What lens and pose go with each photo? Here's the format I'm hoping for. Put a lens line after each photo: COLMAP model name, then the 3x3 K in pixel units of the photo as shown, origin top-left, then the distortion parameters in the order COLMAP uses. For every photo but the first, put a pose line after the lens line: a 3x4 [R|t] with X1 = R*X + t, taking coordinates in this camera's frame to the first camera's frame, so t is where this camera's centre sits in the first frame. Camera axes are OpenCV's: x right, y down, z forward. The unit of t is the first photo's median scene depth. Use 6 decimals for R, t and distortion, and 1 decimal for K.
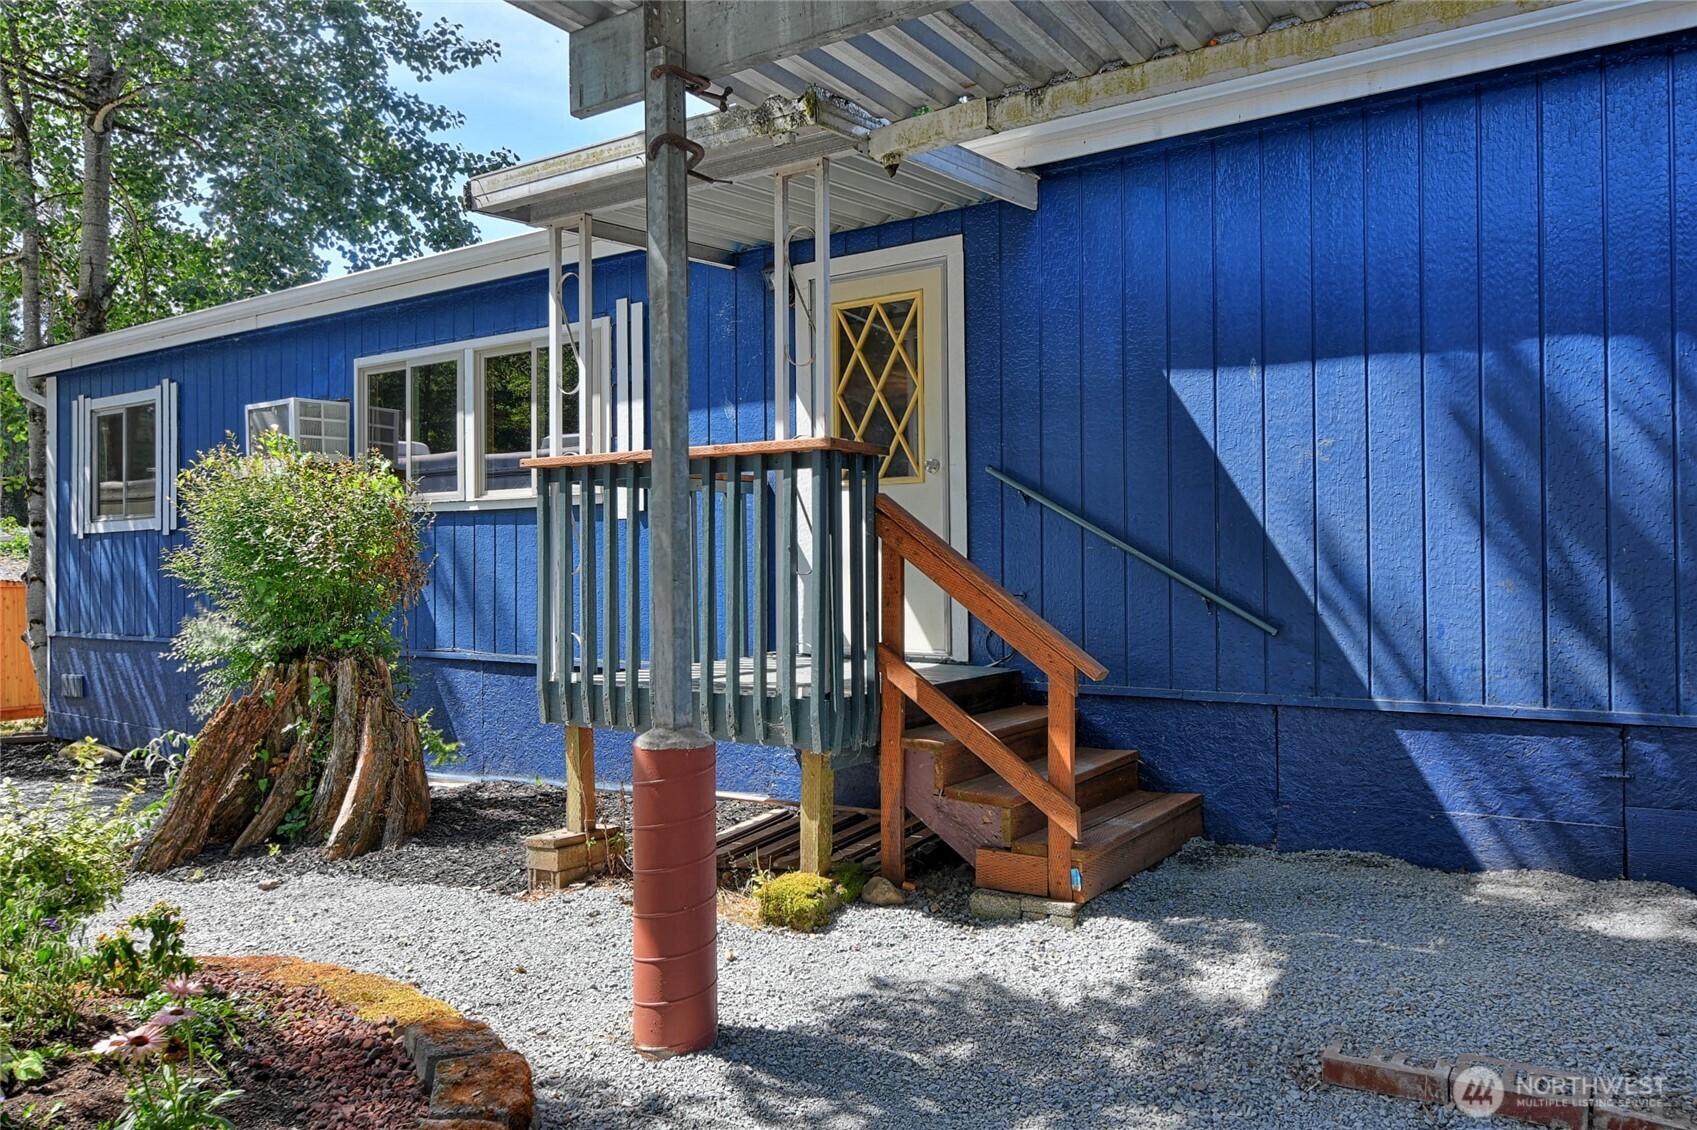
lens RADIAL K [[1209.8, 0, 847.7], [0, 1209.8, 561.5], [0, 0, 1]] dist [0.001547, 0.006149]
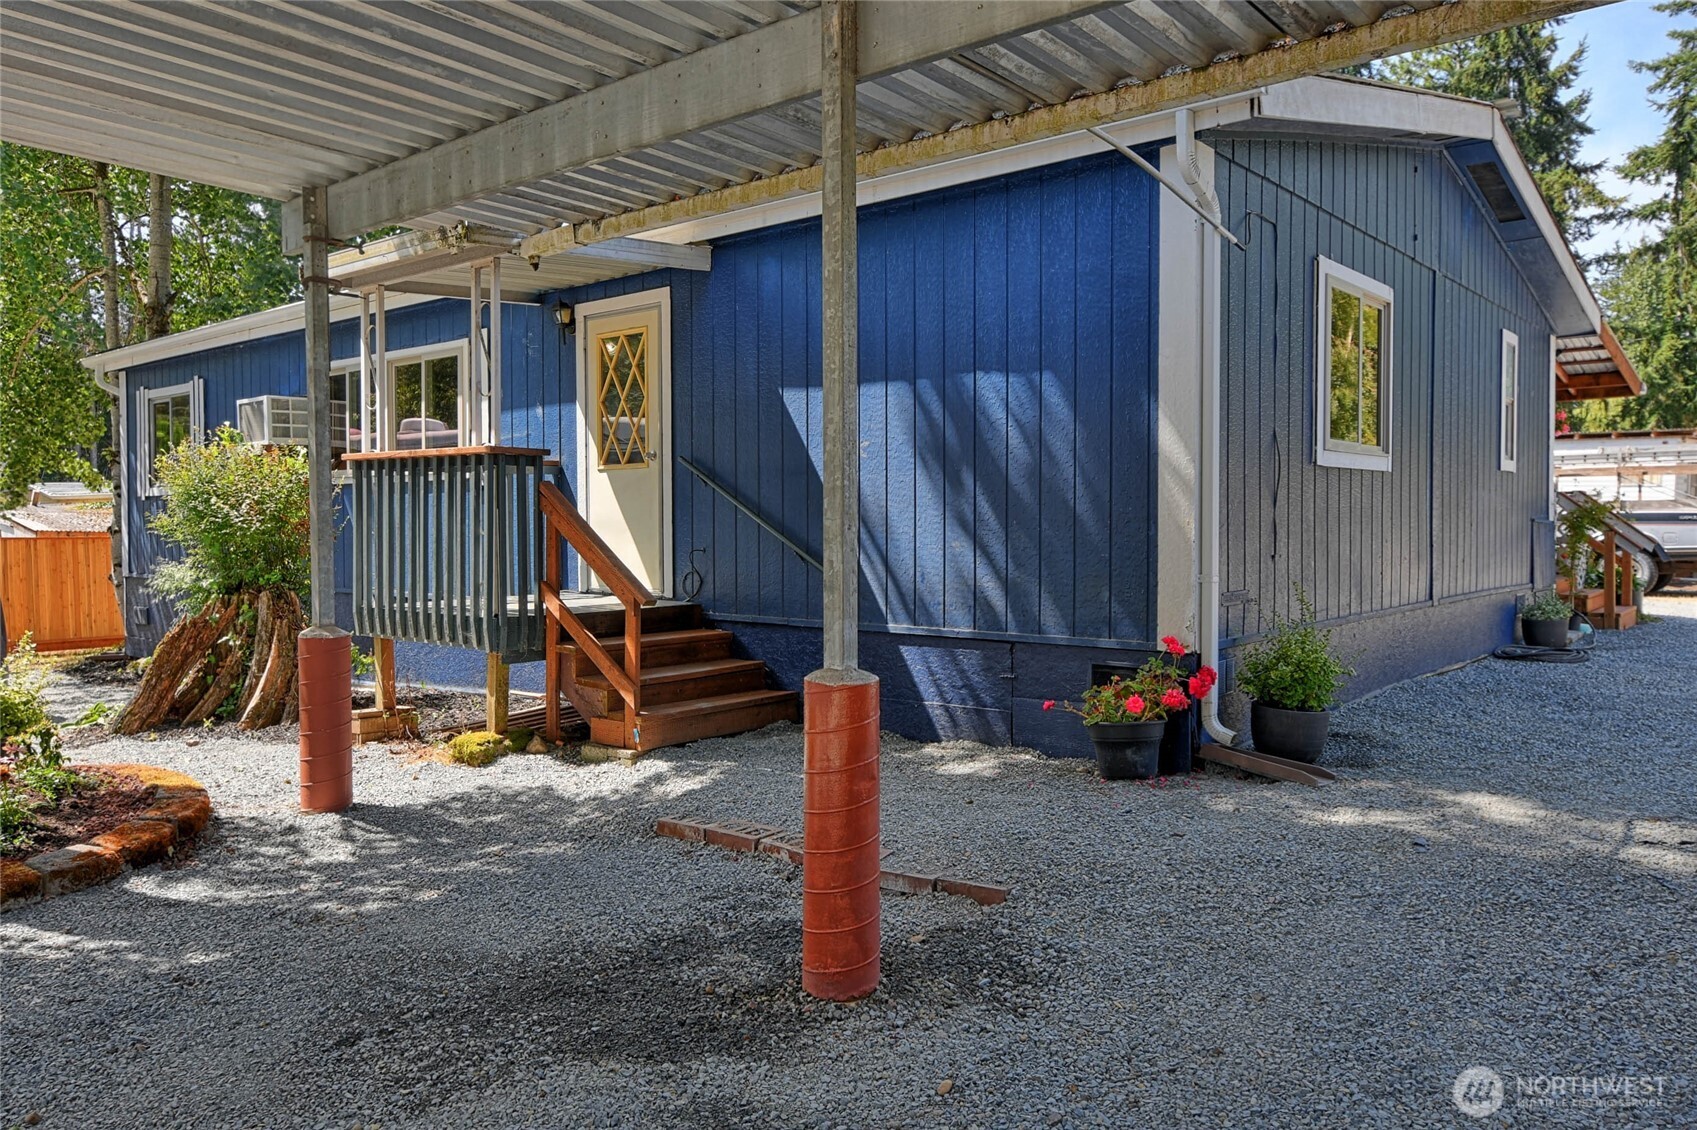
lens RADIAL K [[1209.8, 0, 850.0], [0, 1209.8, 563.4], [0, 0, 1]] dist [0.001547, 0.006149]
pose [[0.994483, 0.008776, -0.104530, 0.449430], [-0.004586, 0.999179, 0.040263, -0.013481], [0.104797, -0.039561, 0.993706, -0.355976]]
